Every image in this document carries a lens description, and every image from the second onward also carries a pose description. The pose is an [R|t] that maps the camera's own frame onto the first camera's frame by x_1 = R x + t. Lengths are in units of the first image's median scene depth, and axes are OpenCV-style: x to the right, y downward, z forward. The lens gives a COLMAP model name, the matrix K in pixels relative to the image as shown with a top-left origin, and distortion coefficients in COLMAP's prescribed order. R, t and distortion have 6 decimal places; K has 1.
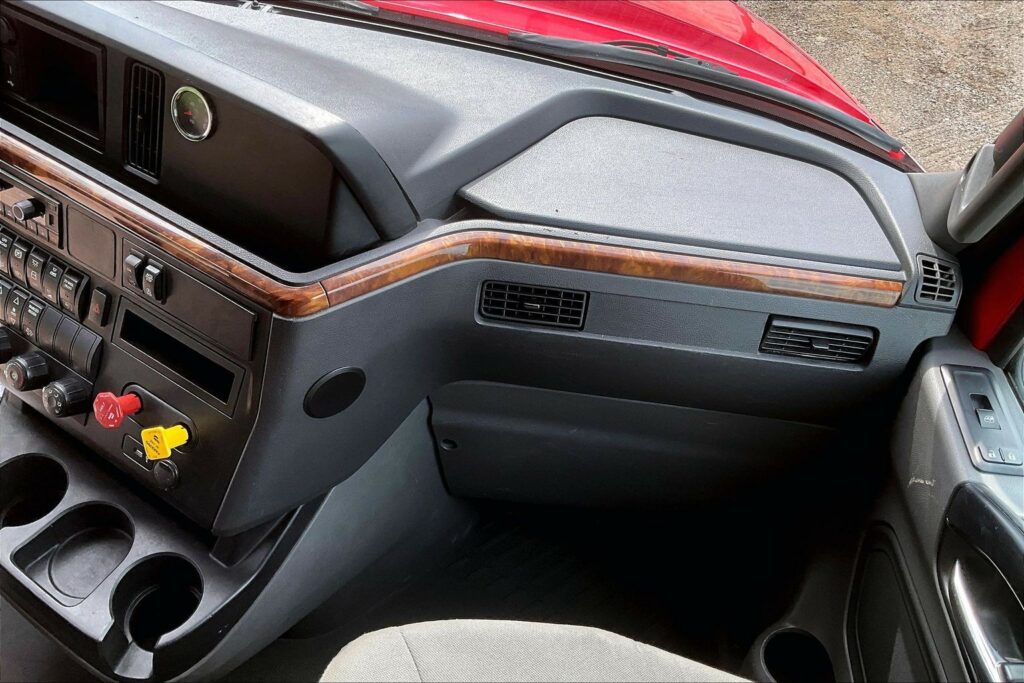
lens RADIAL K [[851.8, 0, 502.3], [0, 851.8, 332.4], [0, 0, 1]] dist [0.086865, -0.167380]
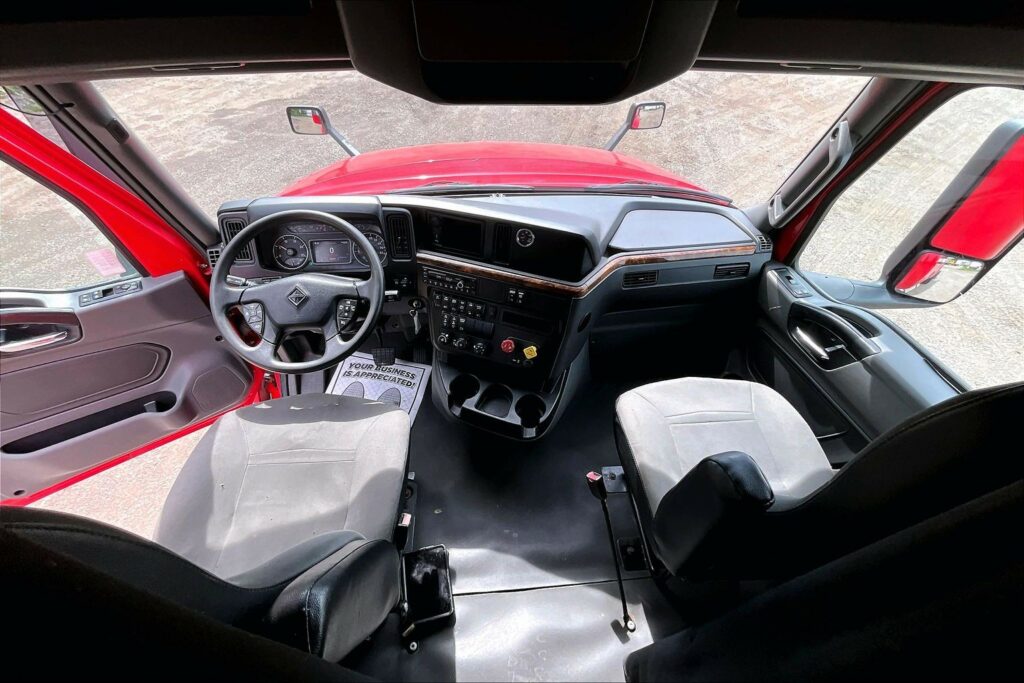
lens RADIAL K [[417.7, 0, 513.2], [0, 417.7, 343.7], [0, 0, 1]] dist [-0.002089, 0.000608]
pose [[0.970659, -0.224511, 0.086112, -0.559757], [0.219520, 0.973525, 0.063726, -0.002387], [-0.098139, -0.042953, 0.994245, -0.387747]]
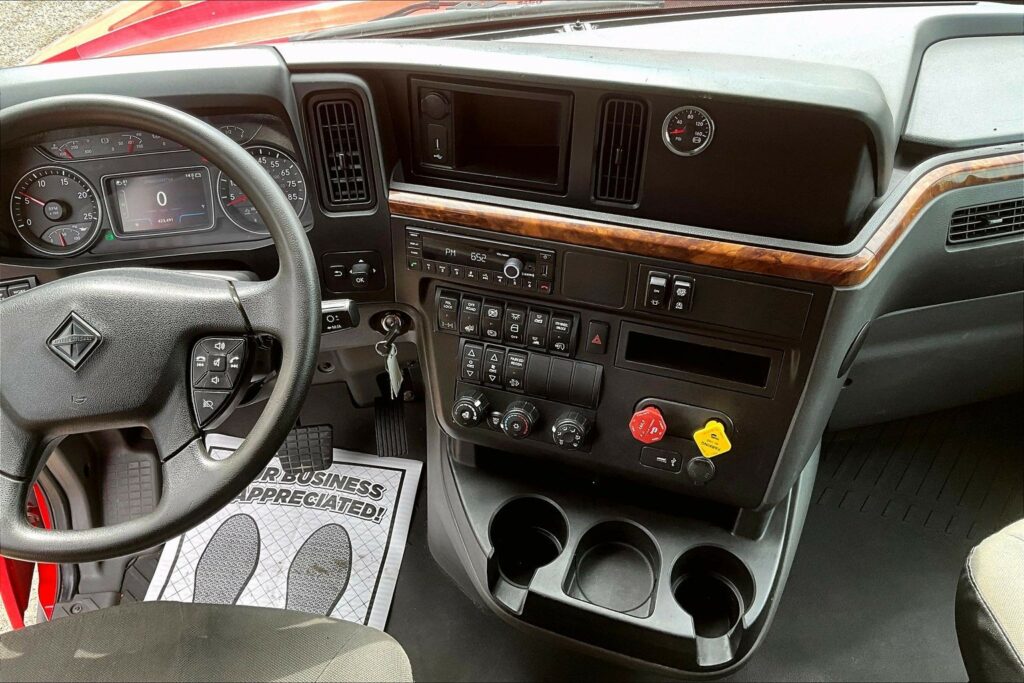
lens RADIAL K [[851.8, 0, 511.5], [0, 851.8, 344.3], [0, 0, 1]] dist [0.086865, -0.167380]
pose [[0.957090, -0.282879, 0.062918, -0.658868], [0.280185, 0.958728, 0.048339, -0.105589], [-0.073995, -0.028636, 0.996847, -0.040308]]
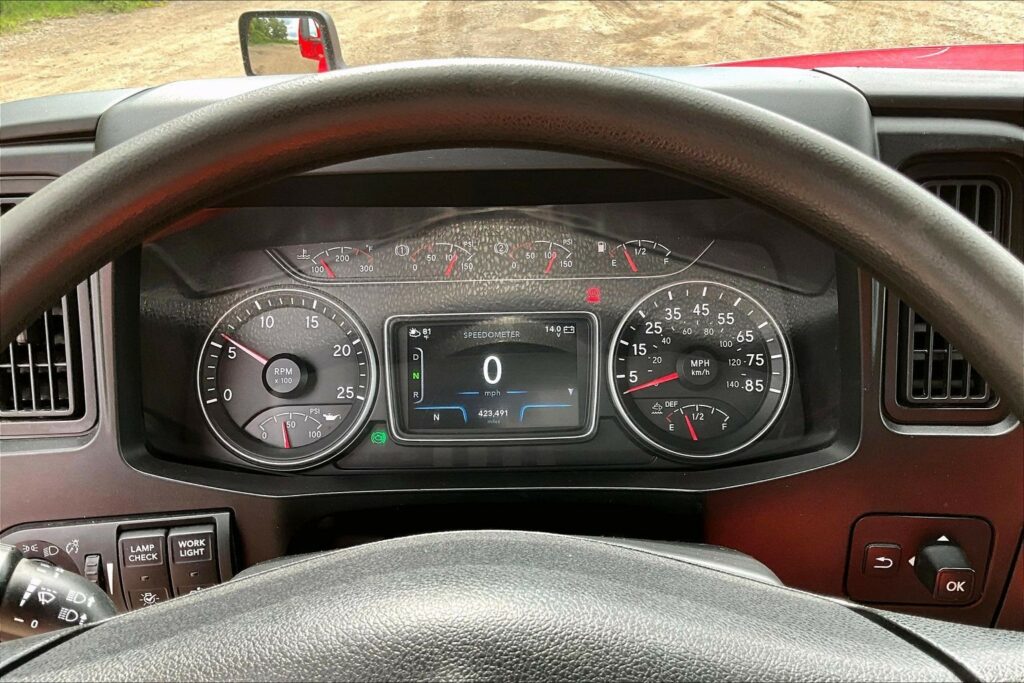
lens RADIAL K [[851.8, 0, 519.0], [0, 851.8, 343.6], [0, 0, 1]] dist [0.086865, -0.167380]
pose [[0.981318, -0.186716, 0.046383, -0.985244], [0.192330, 0.958120, -0.212168, -0.260200], [-0.004825, 0.217125, 0.976132, 0.587723]]
